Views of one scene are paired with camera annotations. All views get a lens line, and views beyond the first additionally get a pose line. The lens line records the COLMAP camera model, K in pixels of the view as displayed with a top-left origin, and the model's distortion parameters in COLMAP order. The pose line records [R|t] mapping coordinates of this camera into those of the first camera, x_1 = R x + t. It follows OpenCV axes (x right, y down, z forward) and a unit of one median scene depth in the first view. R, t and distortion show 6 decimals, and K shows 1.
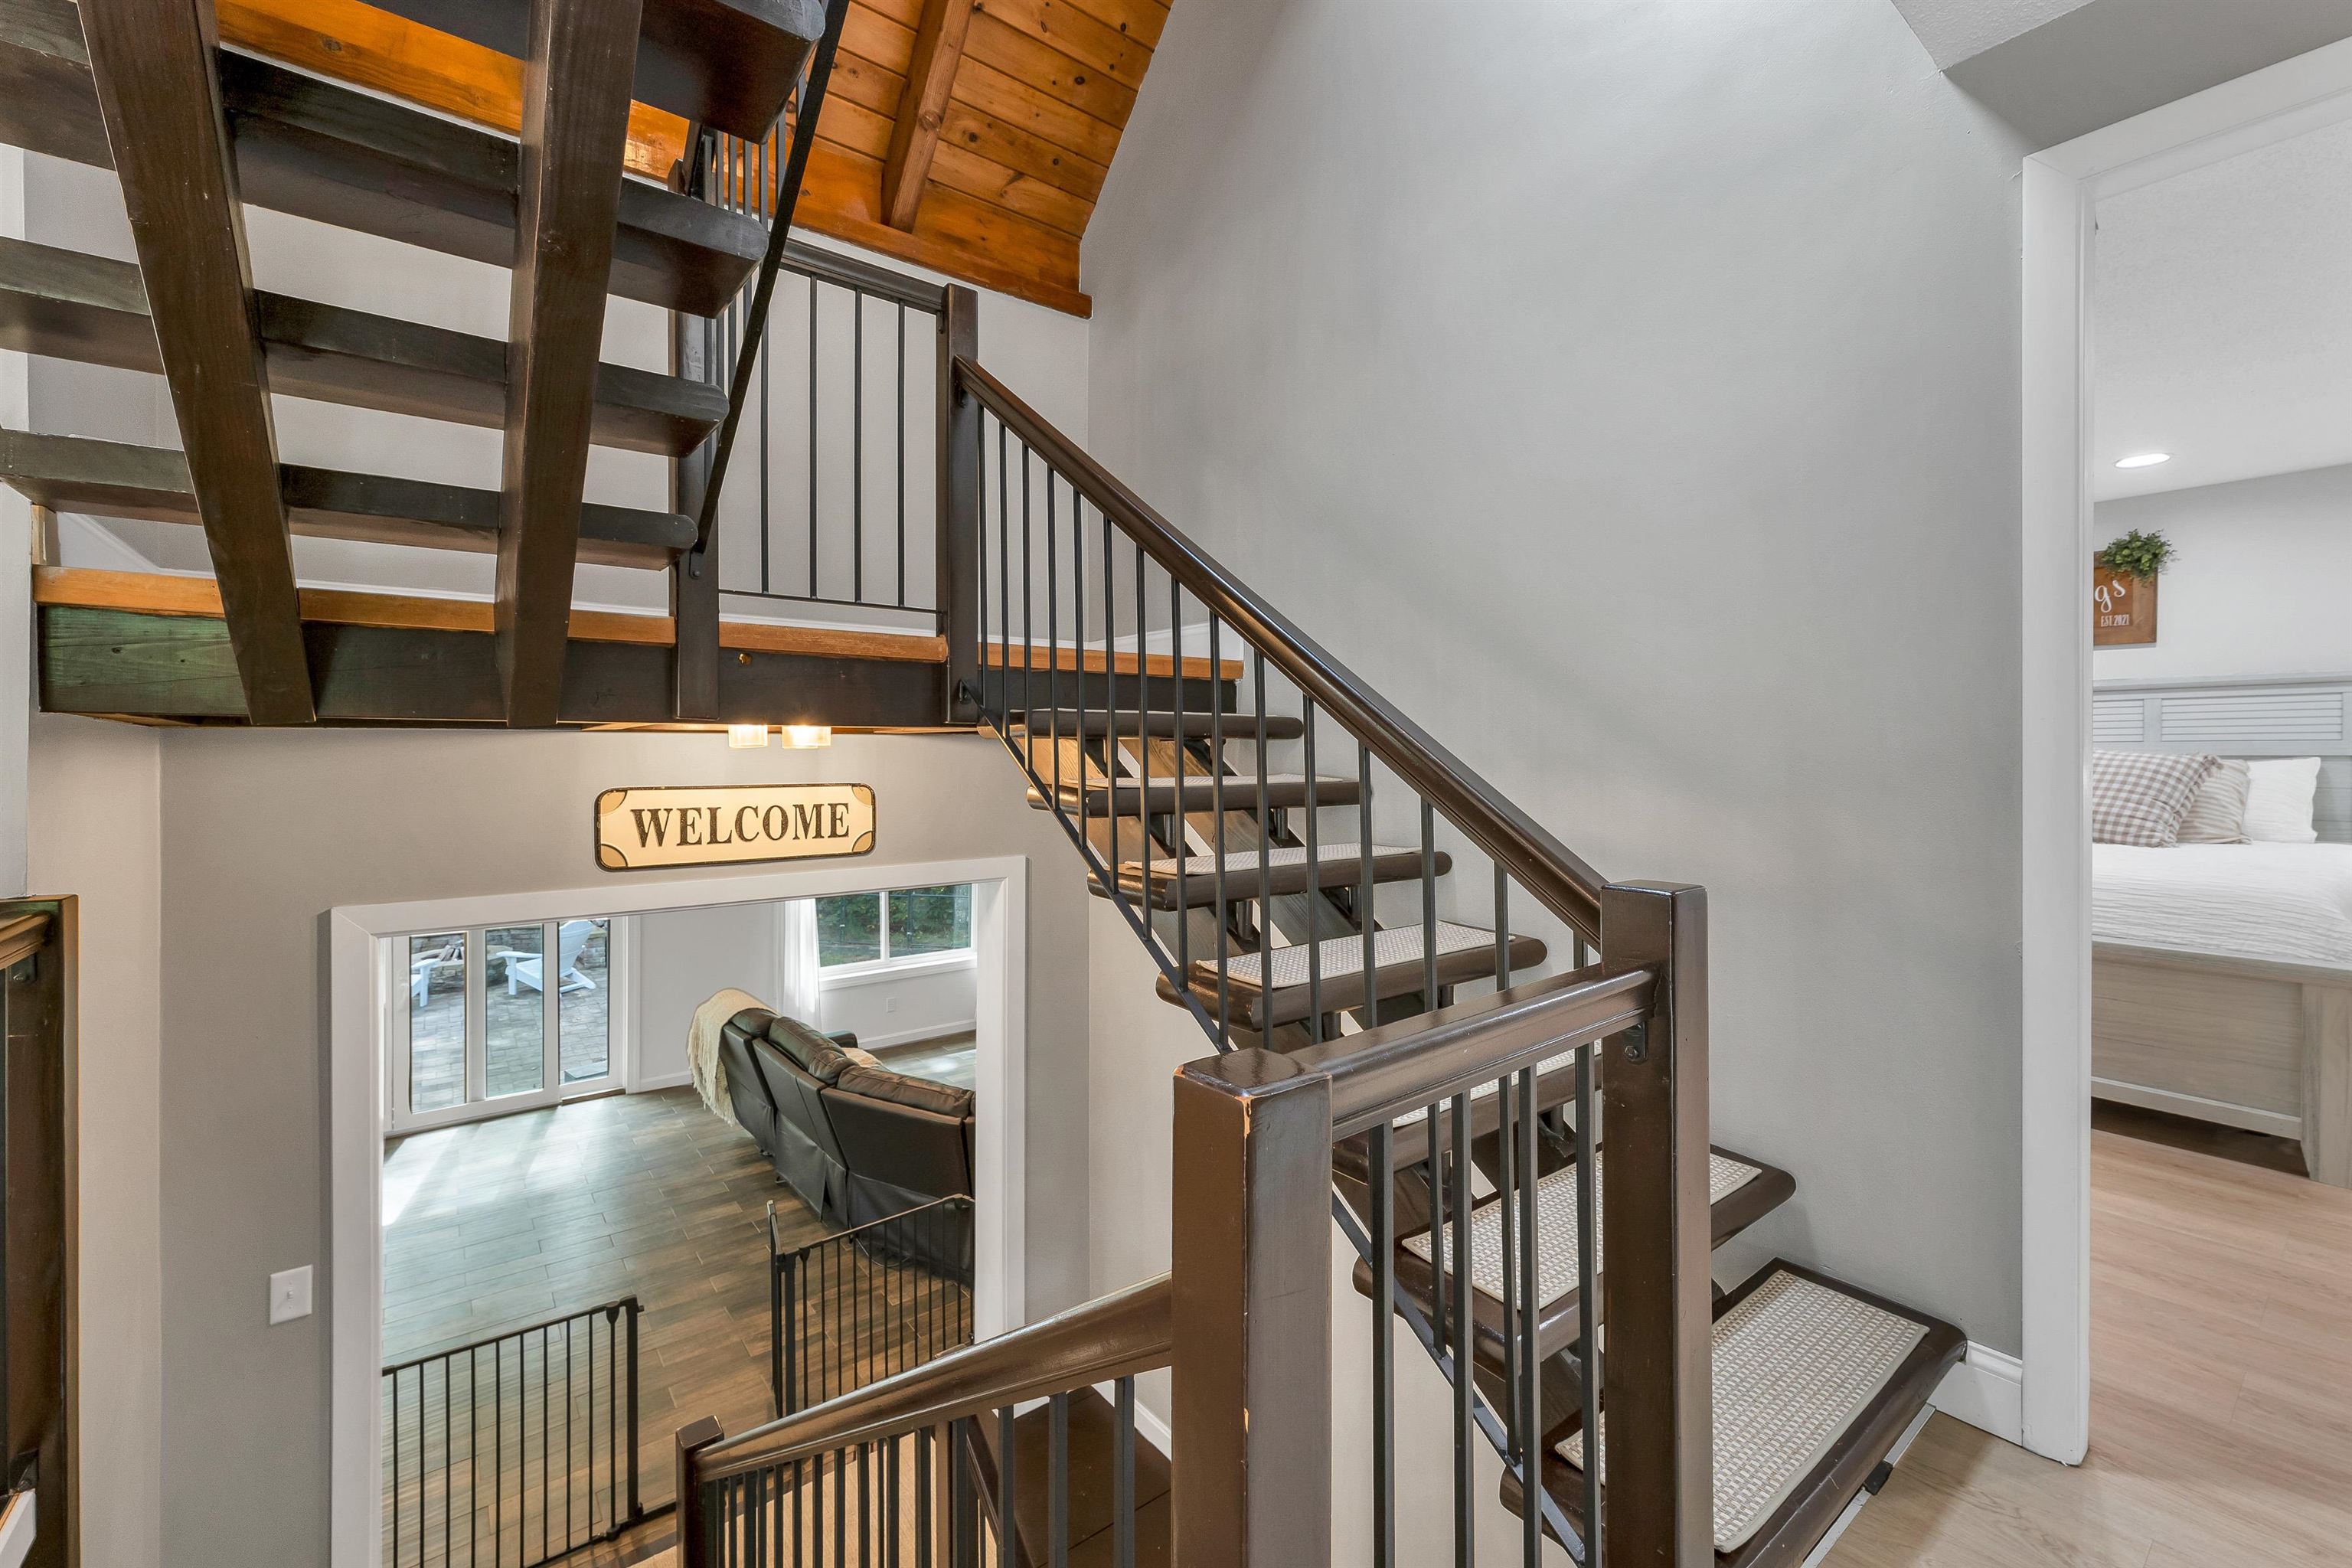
lens RADIAL K [[964.3, 0, 1180.1], [0, 964.3, 763.4], [0, 0, 1]] dist [0.001661, 0.000143]
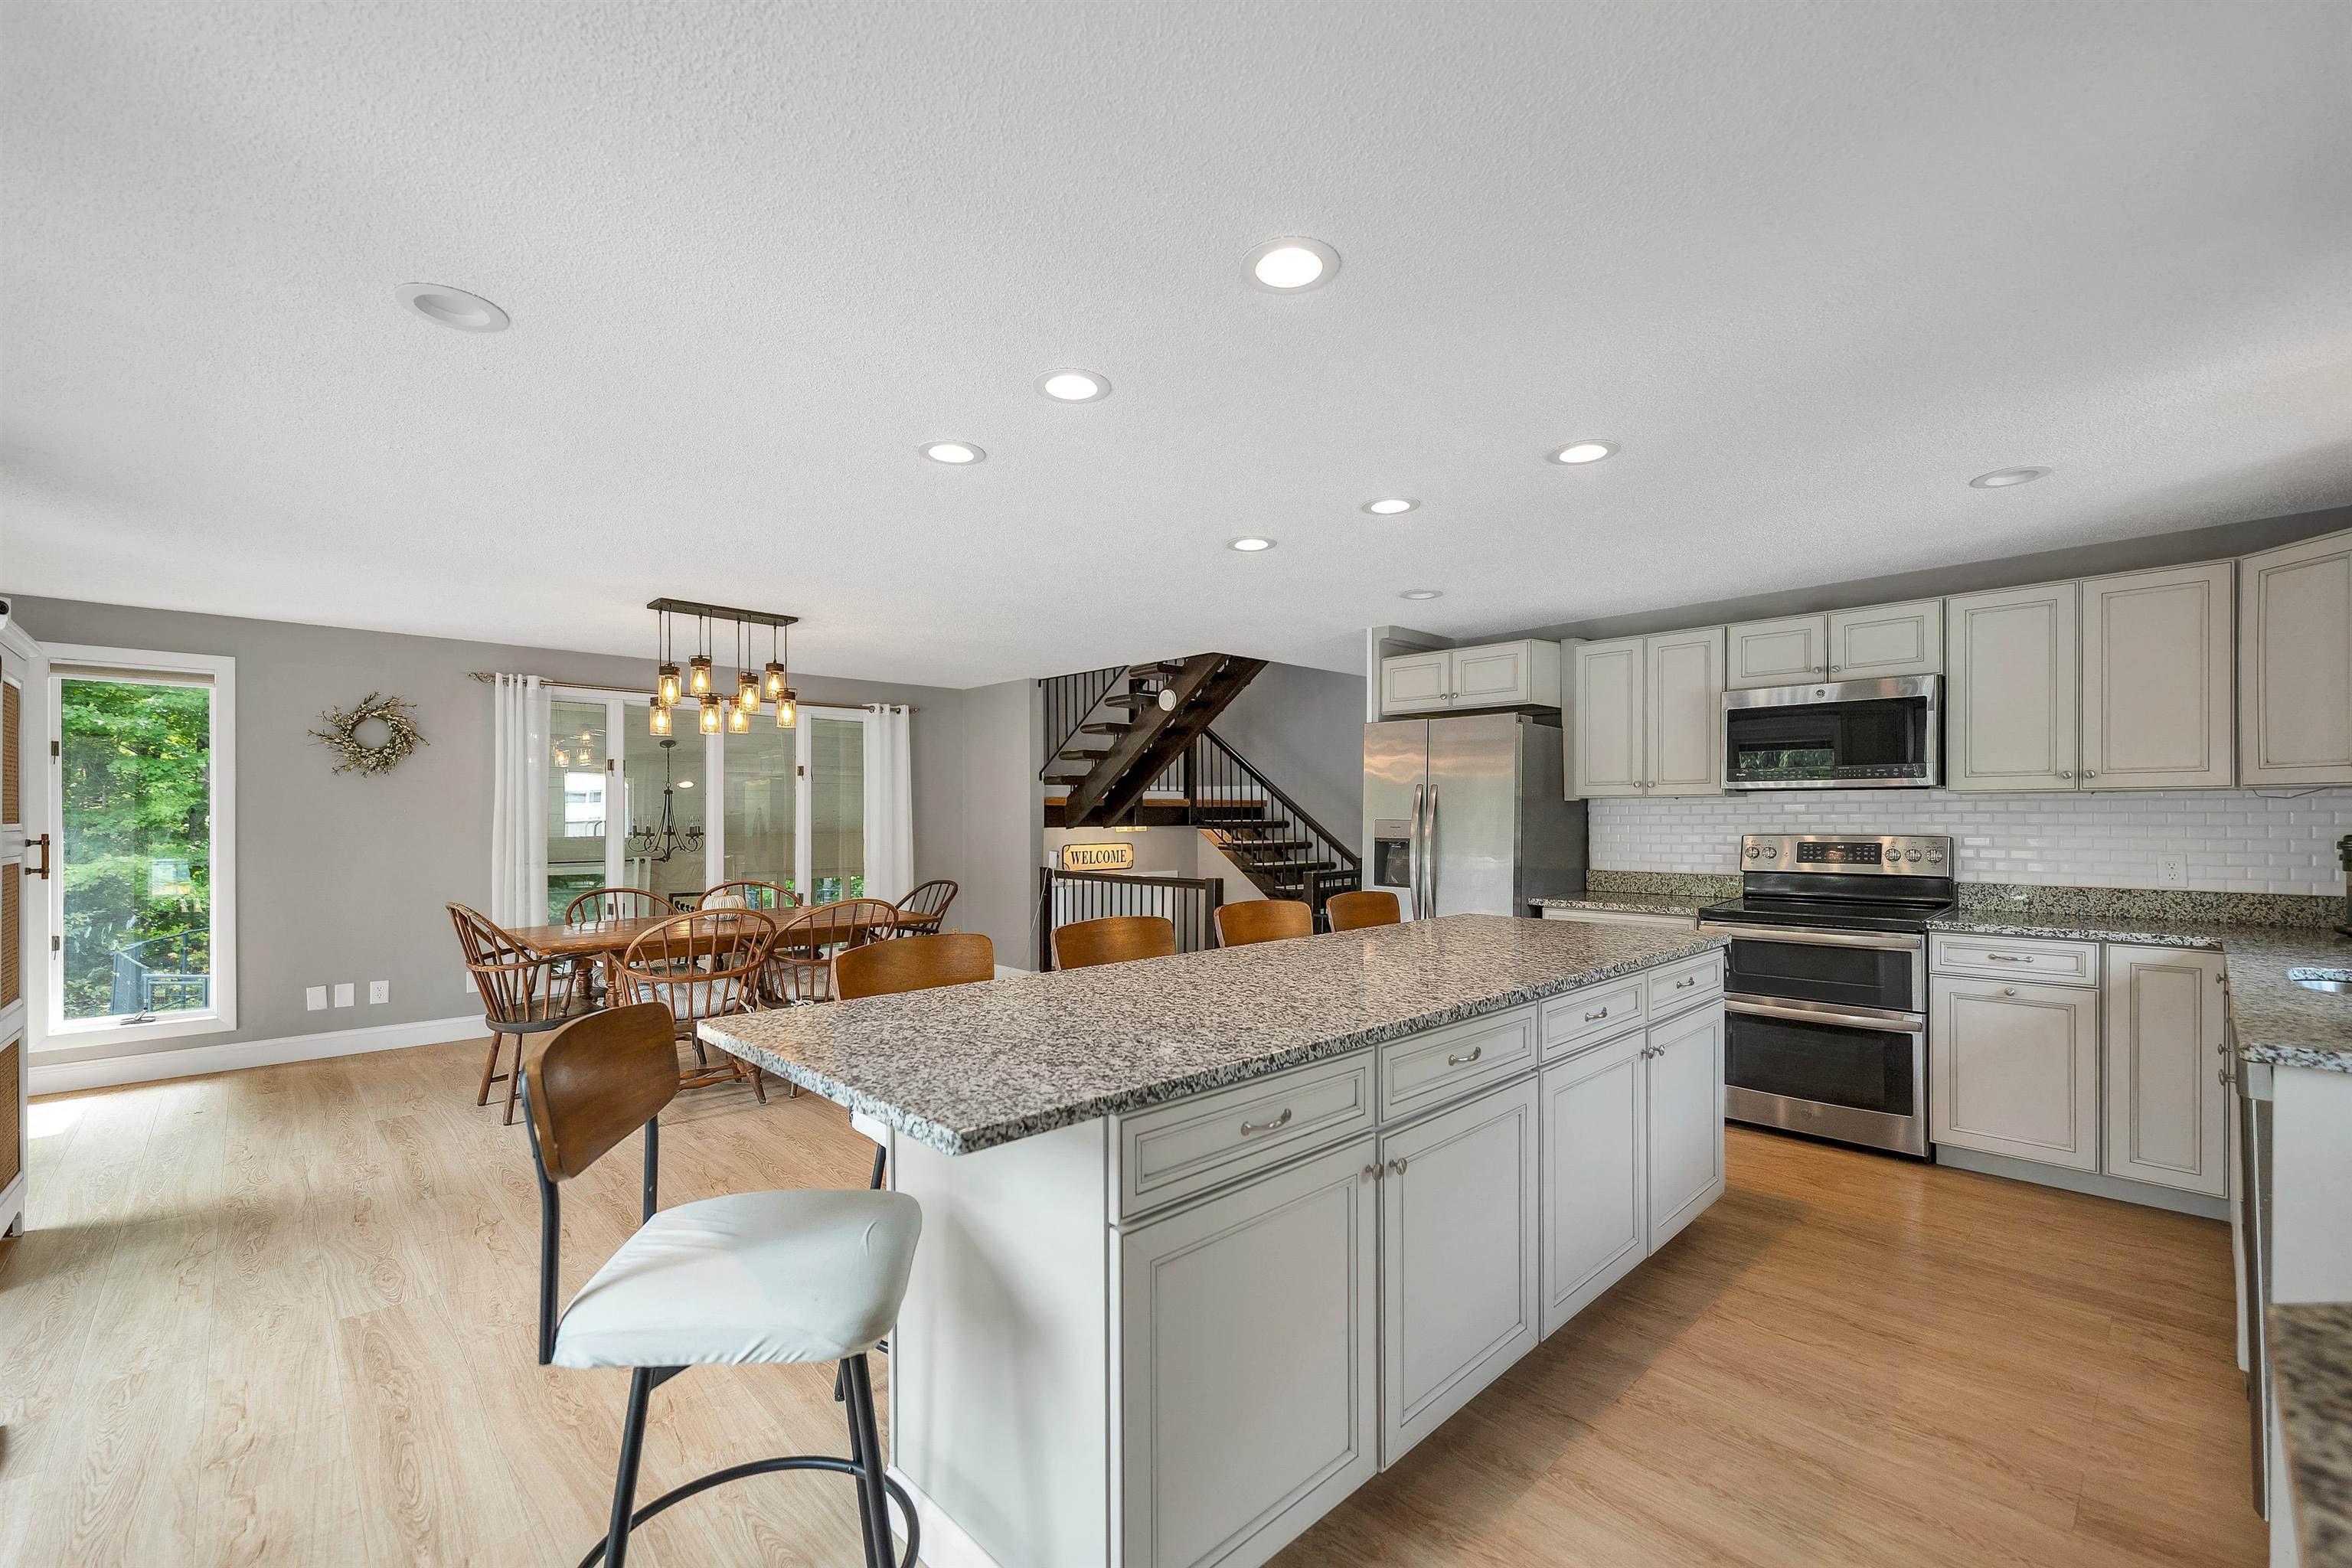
lens RADIAL K [[977.1, 0, 1184.1], [0, 977.1, 809.1], [0, 0, 1]] dist [0.001274, 0.000186]
pose [[0.993963, 0.004210, 0.109639, -0.547132], [-0.002624, 0.999890, -0.014605, -0.040848], [-0.109689, 0.014229, 0.993864, -2.043959]]
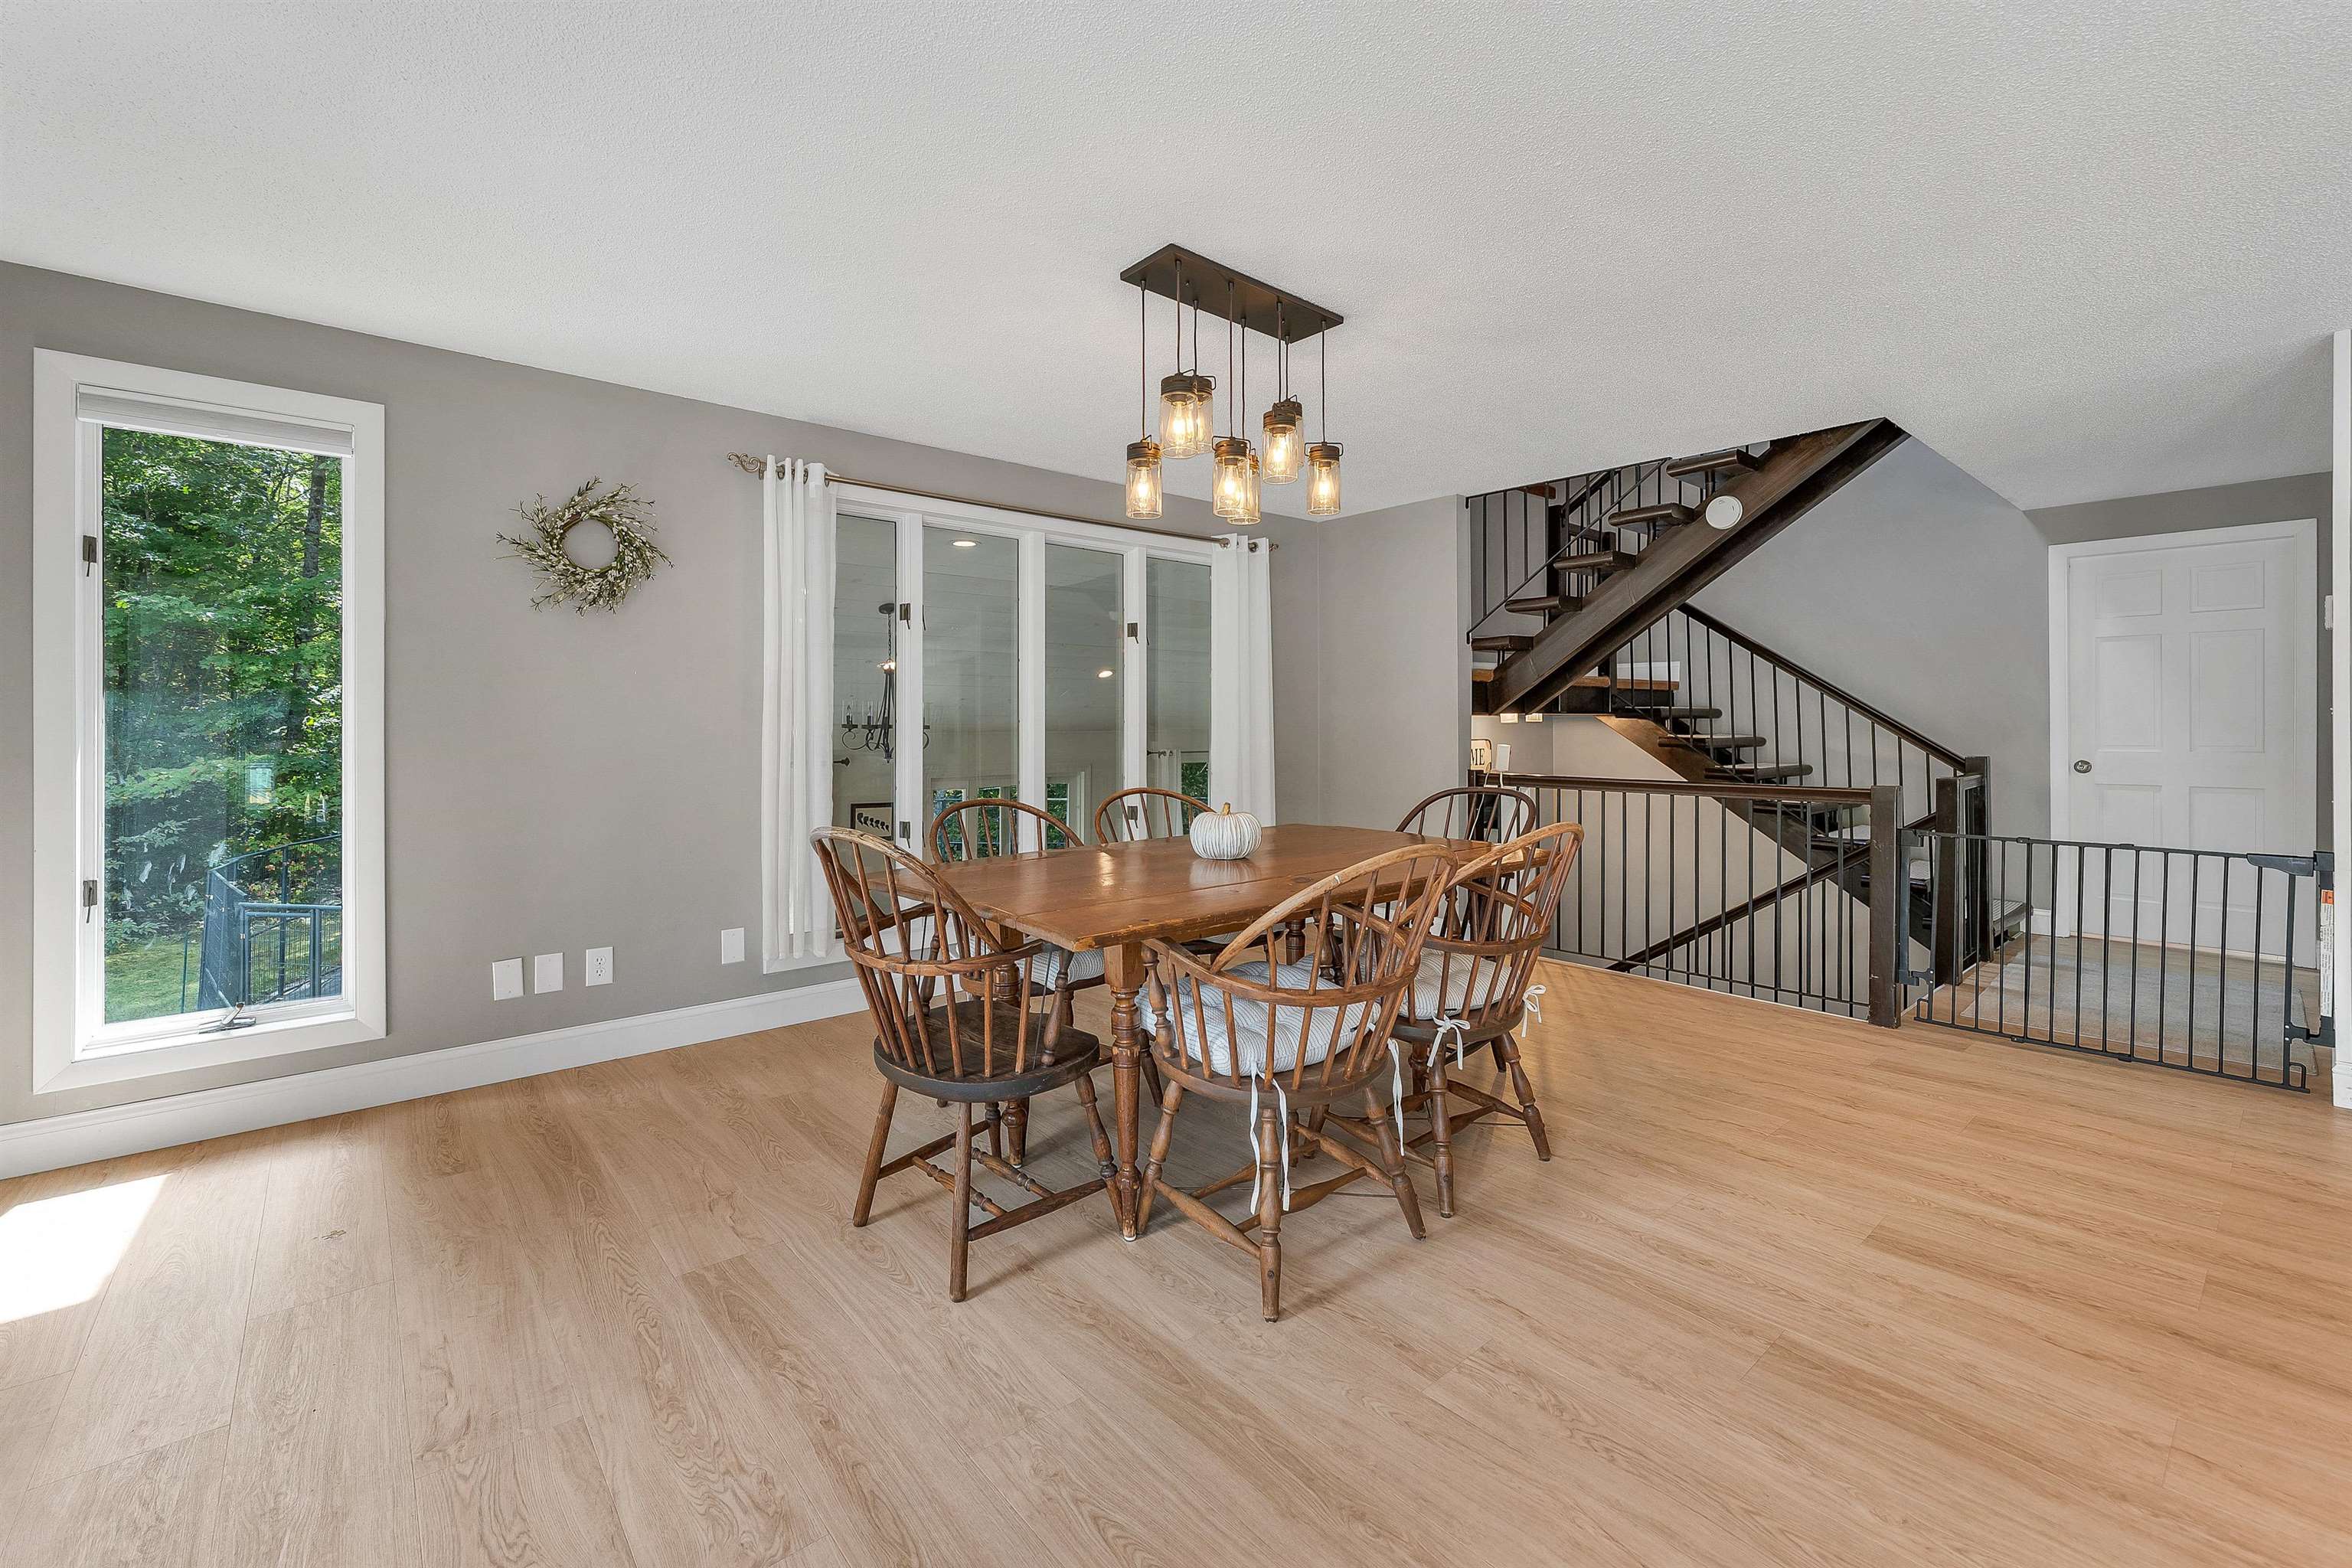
lens RADIAL K [[986.0, 0, 1180.2], [0, 986.0, 717.2], [0, 0, 1]] dist [0.001504, -0.000142]
pose [[0.998557, 0.003795, 0.053572, -1.250369], [-0.002966, 0.999875, -0.015545, 0.008643], [-0.053625, 0.015364, 0.998443, -1.212198]]
